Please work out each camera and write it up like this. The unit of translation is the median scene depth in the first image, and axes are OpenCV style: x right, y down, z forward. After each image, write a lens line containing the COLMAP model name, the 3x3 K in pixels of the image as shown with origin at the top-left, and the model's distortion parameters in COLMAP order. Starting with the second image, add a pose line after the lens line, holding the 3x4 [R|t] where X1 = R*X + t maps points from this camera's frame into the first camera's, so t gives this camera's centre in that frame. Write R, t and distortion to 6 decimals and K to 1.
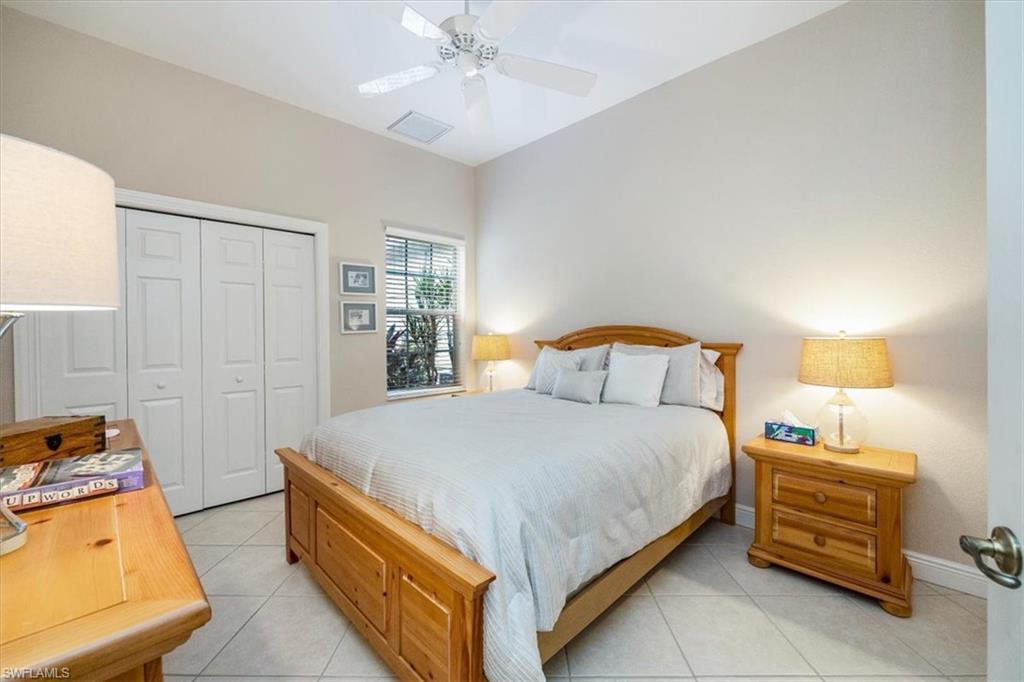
lens RADIAL K [[415.3, 0, 515.6], [0, 415.3, 339.5], [0, 0, 1]] dist [-0.001566, 0.000285]
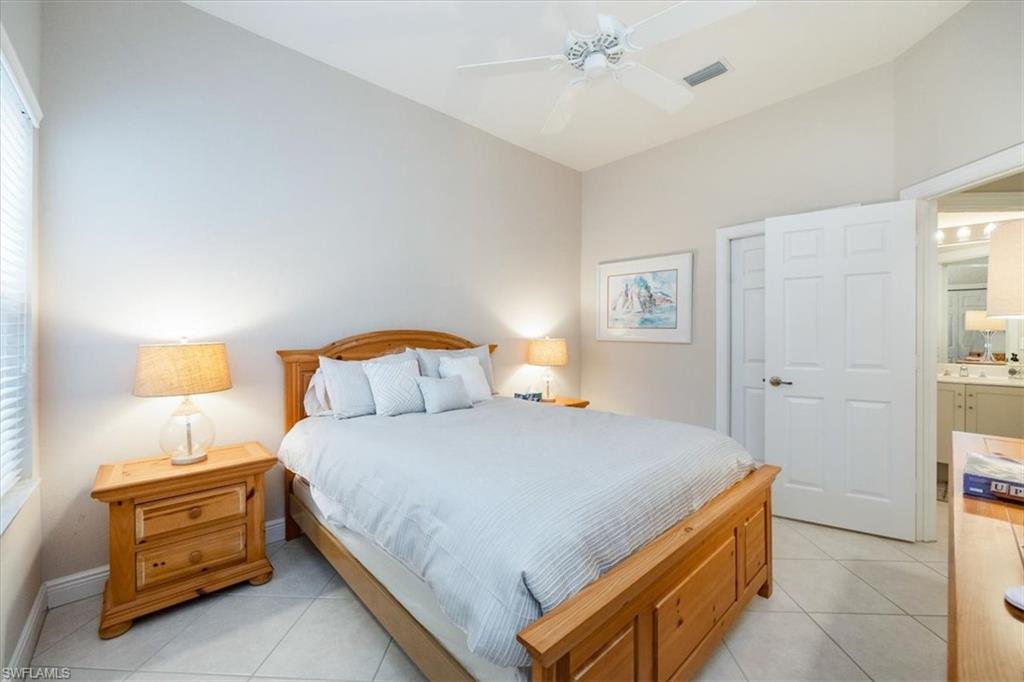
lens RADIAL K [[415.3, 0, 516.5], [0, 415.3, 337.0], [0, 0, 1]] dist [-0.001566, 0.000285]
pose [[0.015475, 0.003316, 0.999875, -0.229860], [0.025370, 0.999671, -0.003708, -0.002501], [-0.999558, 0.025424, 0.015386, 0.246382]]
